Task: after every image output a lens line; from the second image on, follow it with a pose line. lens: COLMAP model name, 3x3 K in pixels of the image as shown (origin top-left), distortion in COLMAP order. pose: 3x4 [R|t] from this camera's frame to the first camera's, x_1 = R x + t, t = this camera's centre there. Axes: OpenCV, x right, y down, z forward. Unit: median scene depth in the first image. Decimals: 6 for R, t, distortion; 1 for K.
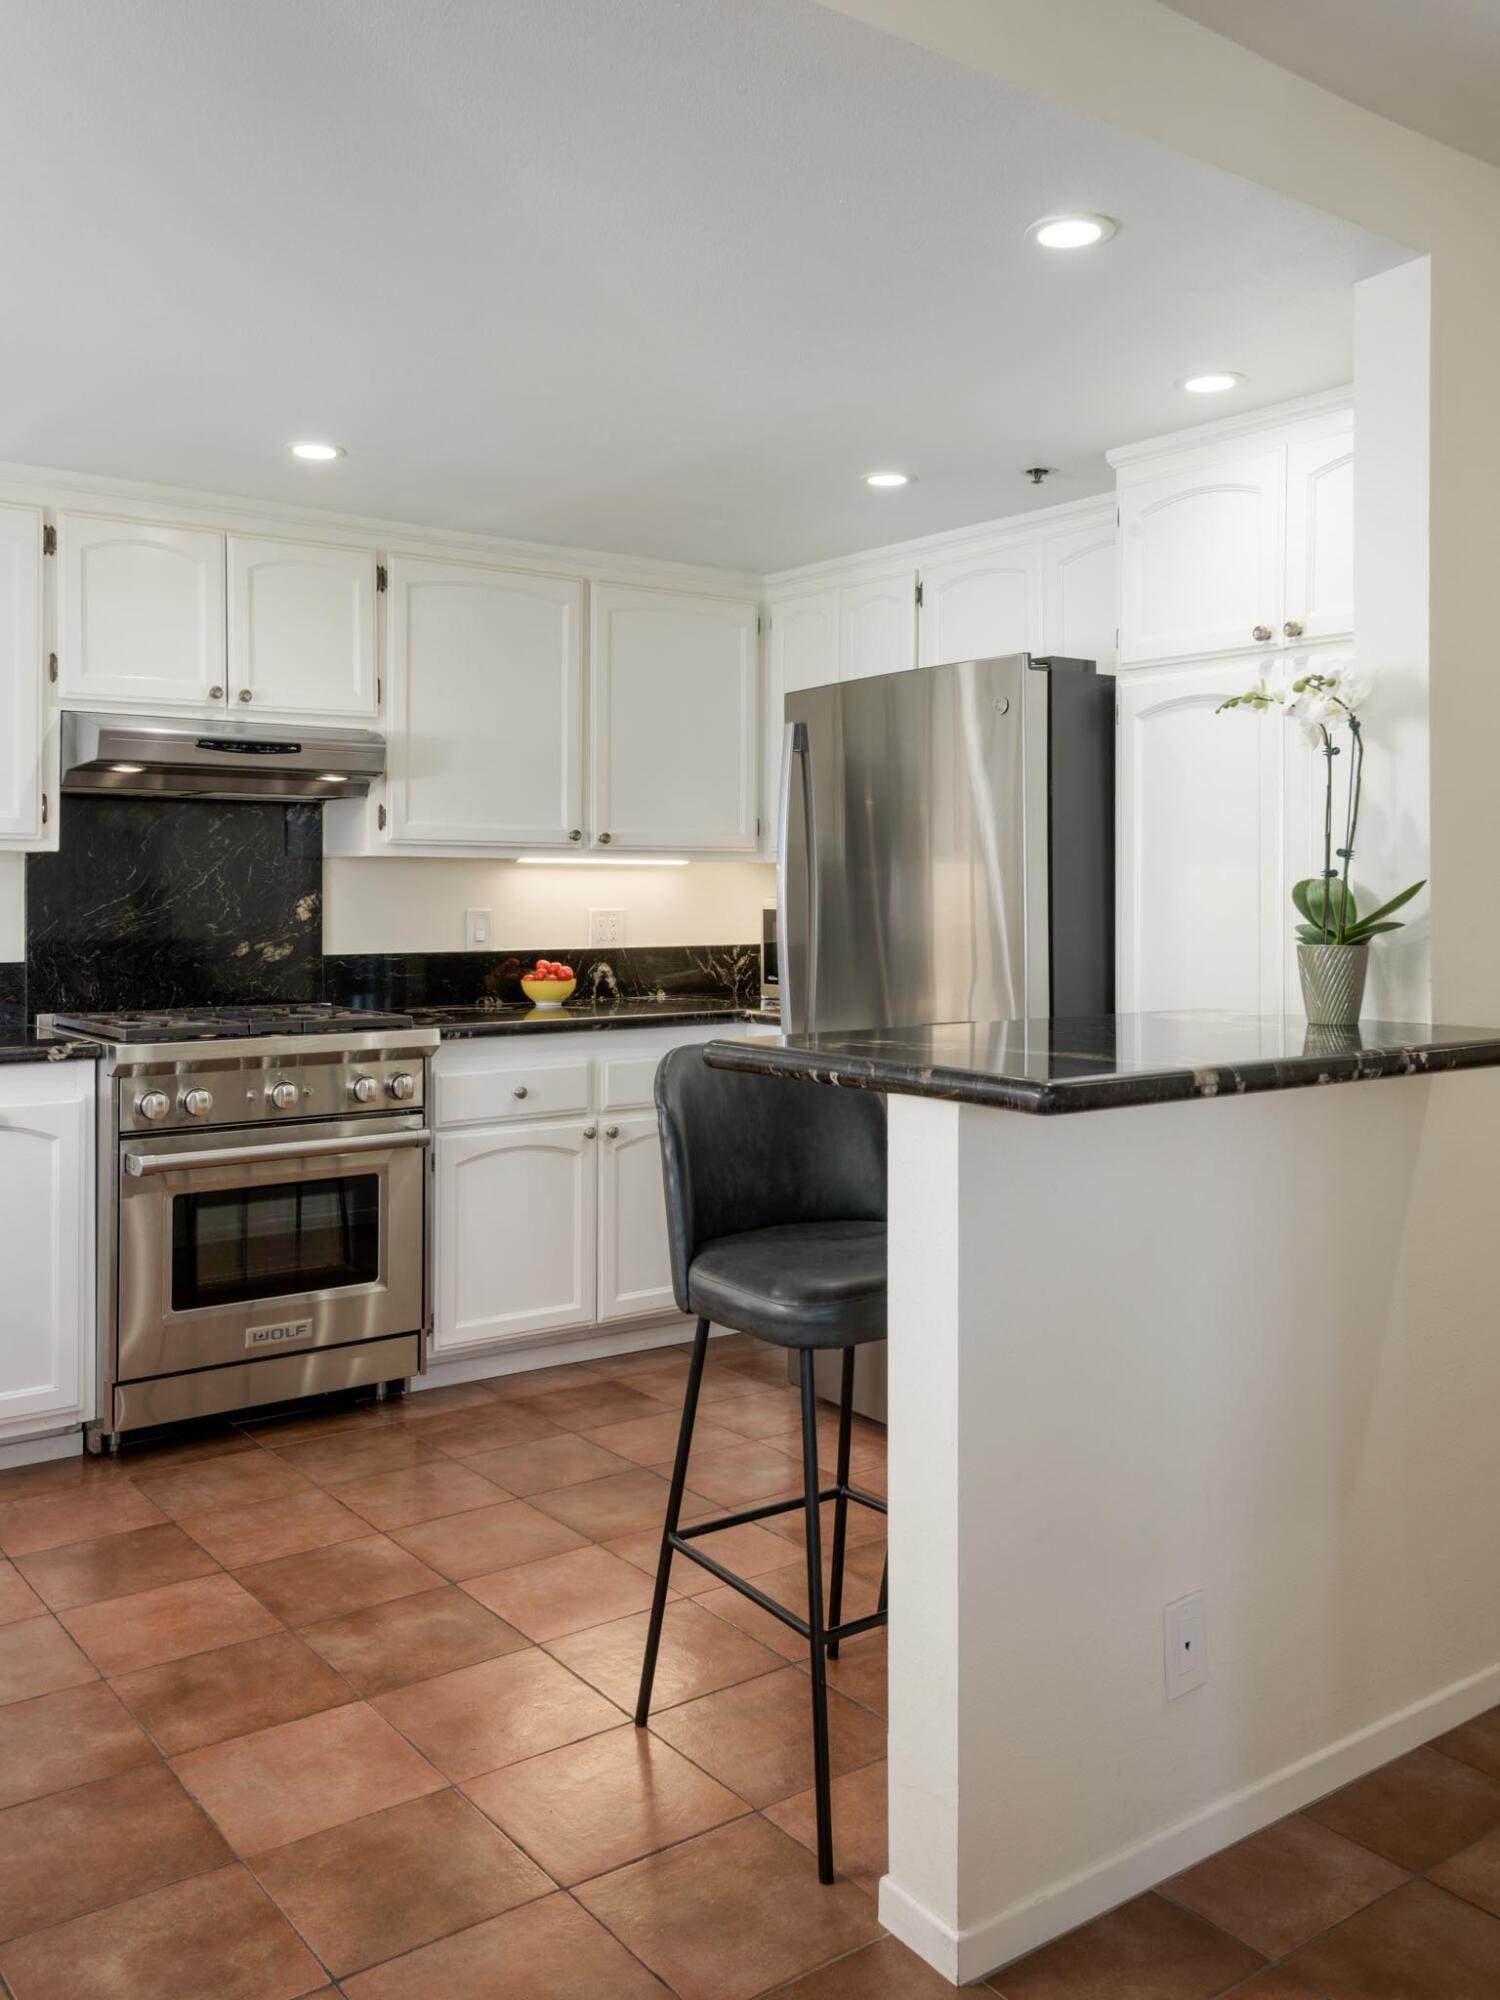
lens RADIAL K [[1683.9, 0, 751.3], [0, 1683.9, 999.4], [0, 0, 1]] dist [0.051760, -0.001015]
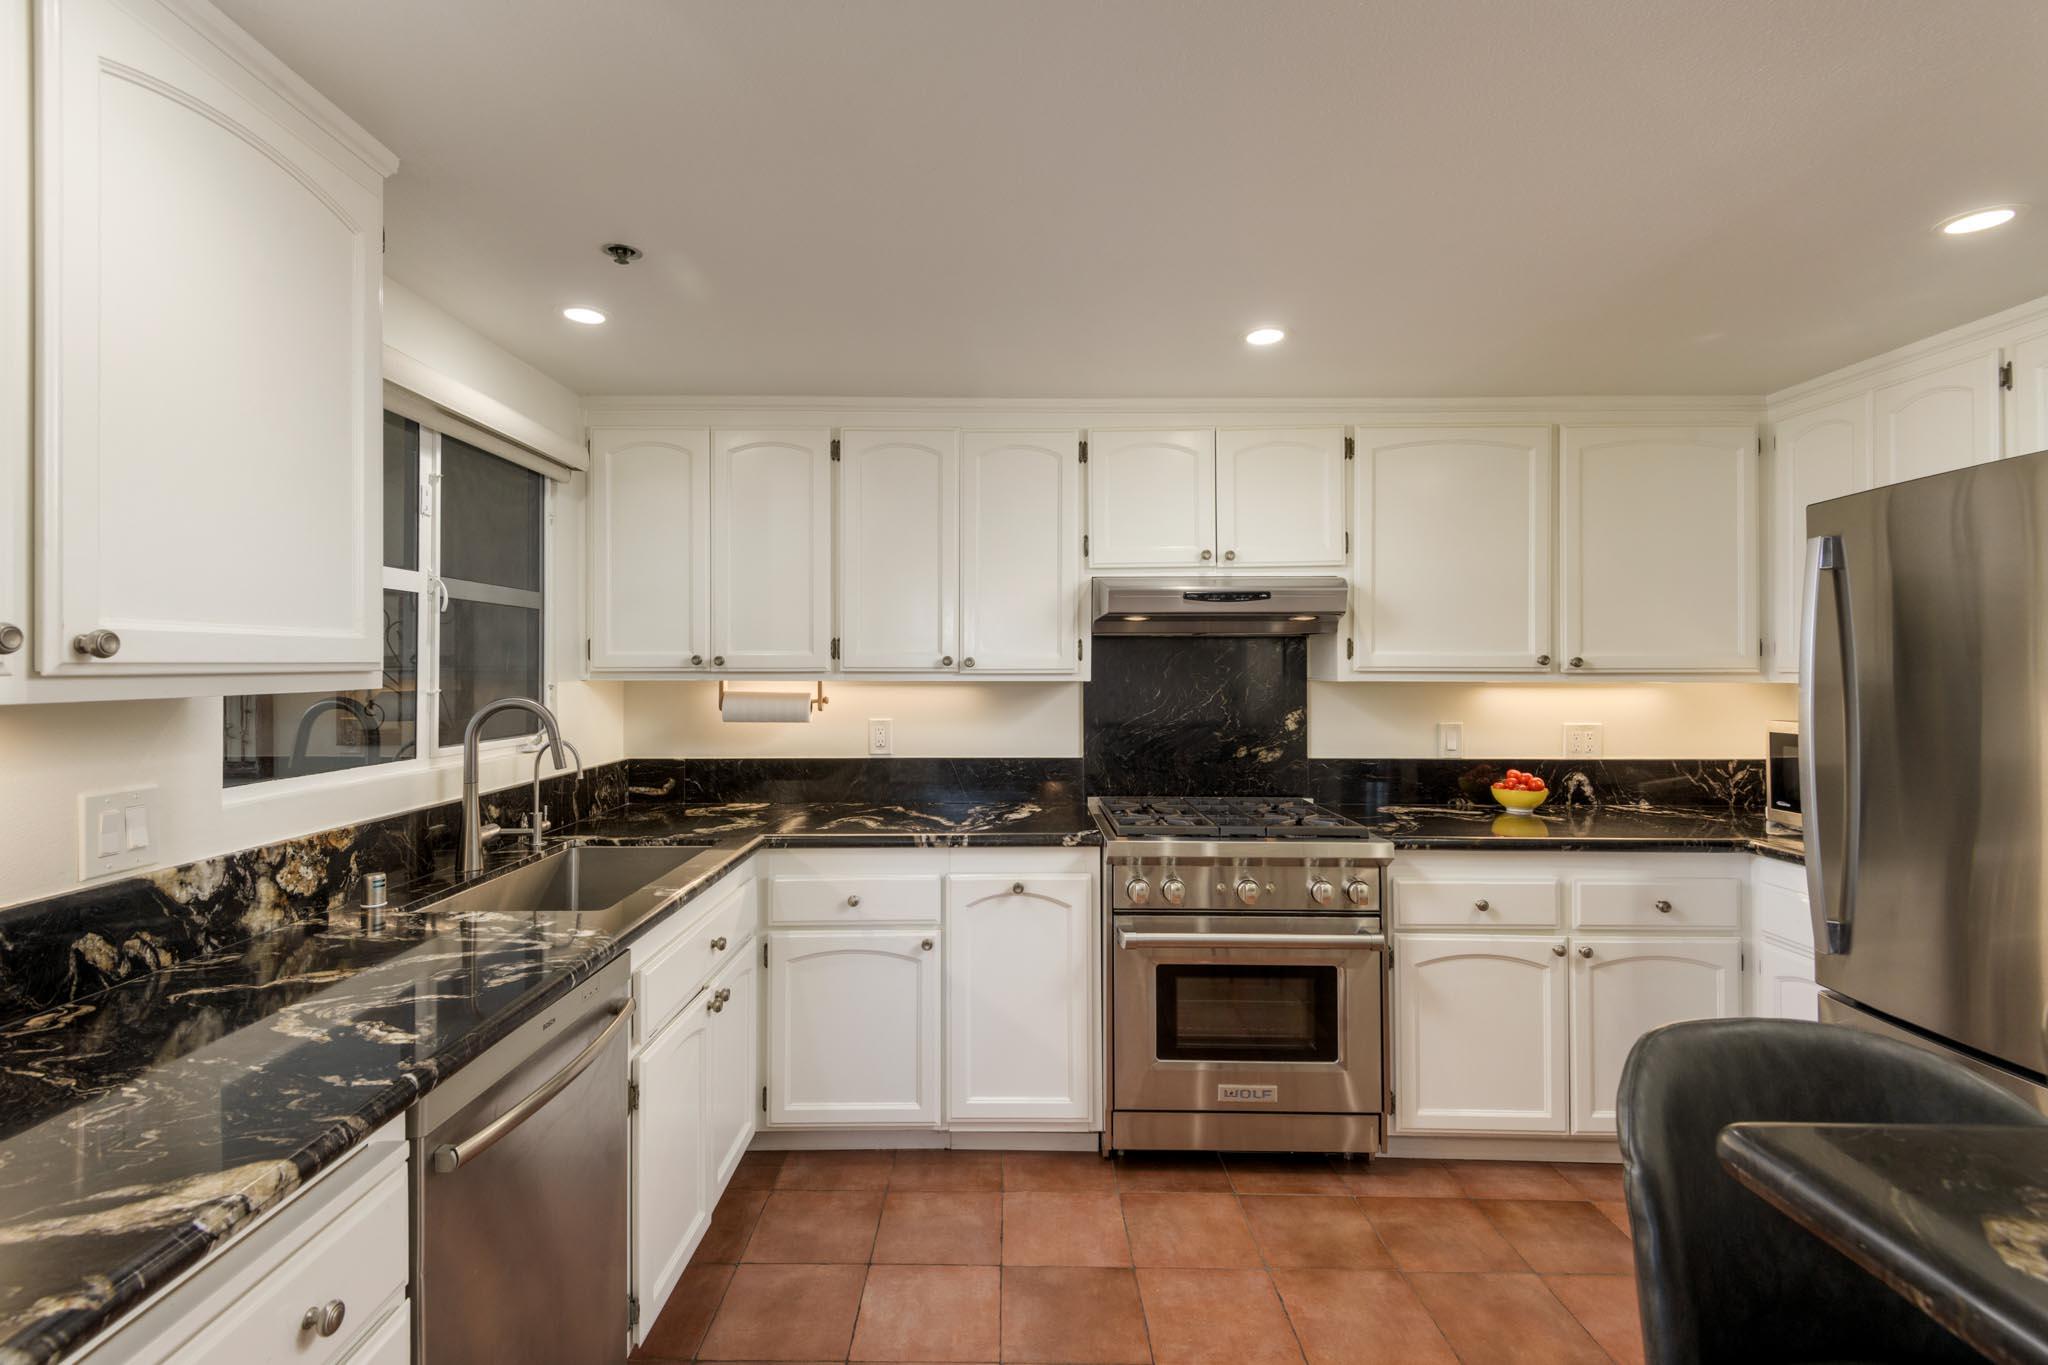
lens RADIAL K [[933.0, 0, 999.1], [0, 933.0, 653.9], [0, 0, 1]] dist [0.038288, -0.031090]
pose [[0.792600, -0.011223, -0.609638, -0.014299], [-0.038664, 0.996893, -0.068619, -0.048757], [0.608515, 0.077959, 0.789704, 0.327735]]
